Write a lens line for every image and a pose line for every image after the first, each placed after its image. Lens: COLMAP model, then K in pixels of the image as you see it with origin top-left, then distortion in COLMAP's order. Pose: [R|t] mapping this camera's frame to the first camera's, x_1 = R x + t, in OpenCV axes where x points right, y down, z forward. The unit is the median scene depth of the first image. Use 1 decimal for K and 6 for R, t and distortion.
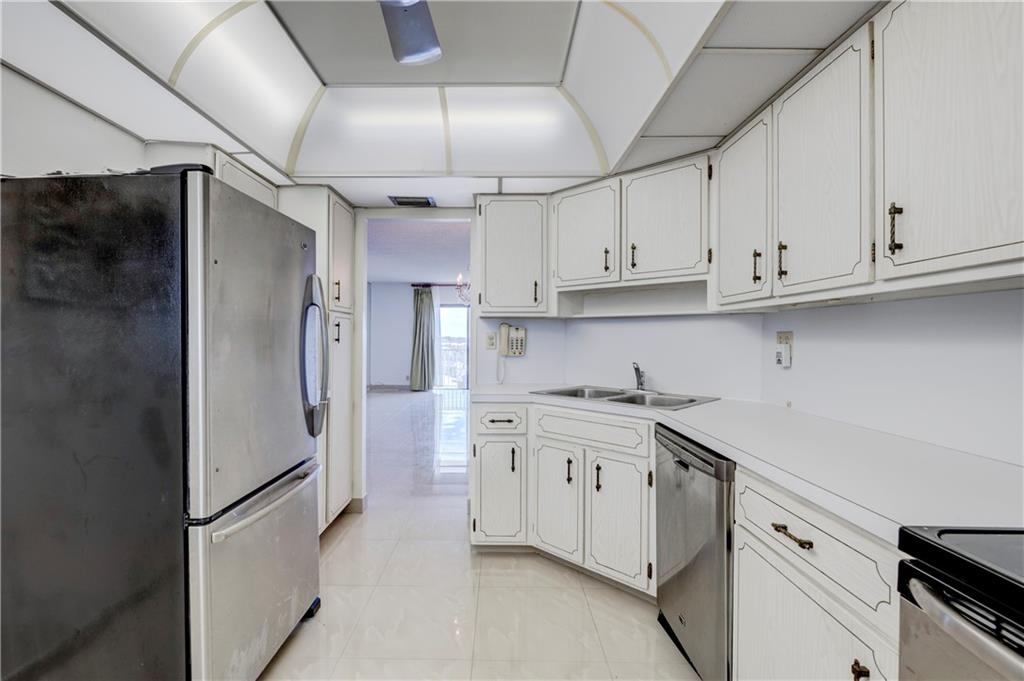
lens RADIAL K [[473.4, 0, 503.5], [0, 473.4, 334.6], [0, 0, 1]] dist [-0.004419, 0.001279]
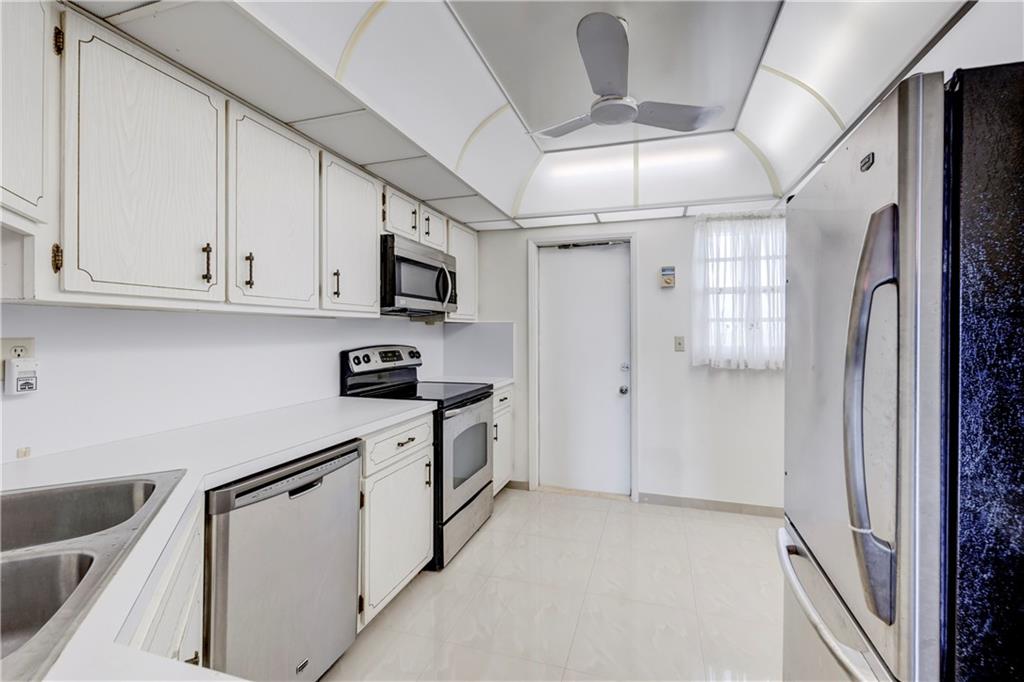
lens RADIAL K [[437.4, 0, 525.3], [0, 437.4, 329.2], [0, 0, 1]] dist [0.001013, 0.000075]
pose [[-0.956386, 0.000308, 0.292106, -0.184559], [-0.003584, 0.999912, -0.012788, -0.012344], [-0.292084, -0.013277, -0.956300, 1.181634]]
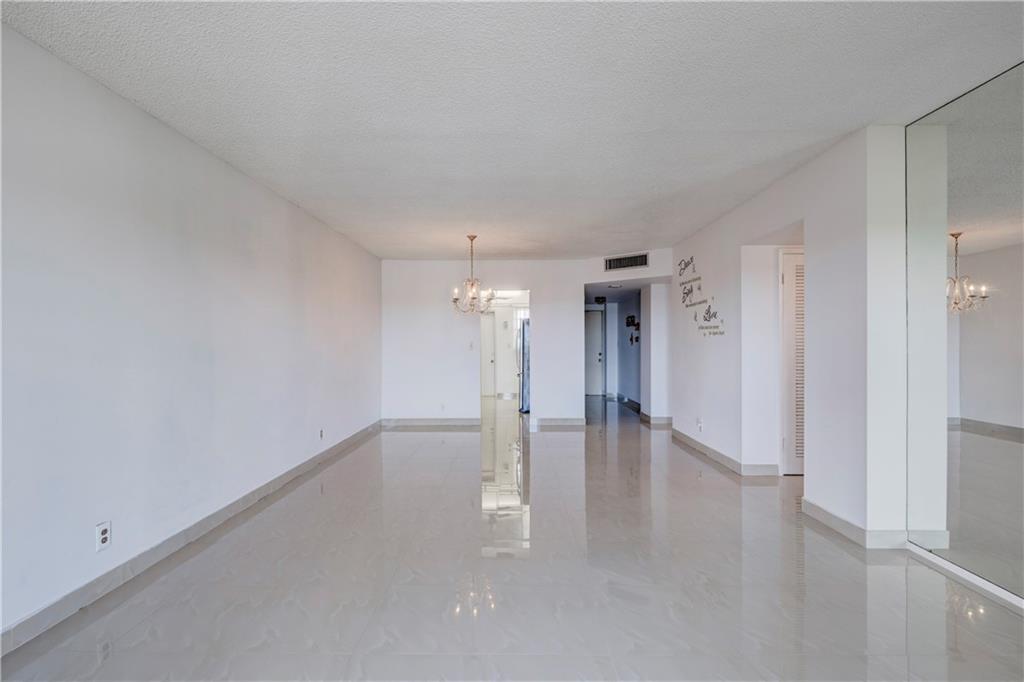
lens RADIAL K [[473.4, 0, 504.3], [0, 473.4, 343.6], [0, 0, 1]] dist [-0.004419, 0.001279]
pose [[-0.999328, 0.003529, 0.036493, -0.355708], [0.003198, 0.999953, -0.009112, 0.036135], [-0.036524, -0.008989, -0.999292, 4.240666]]
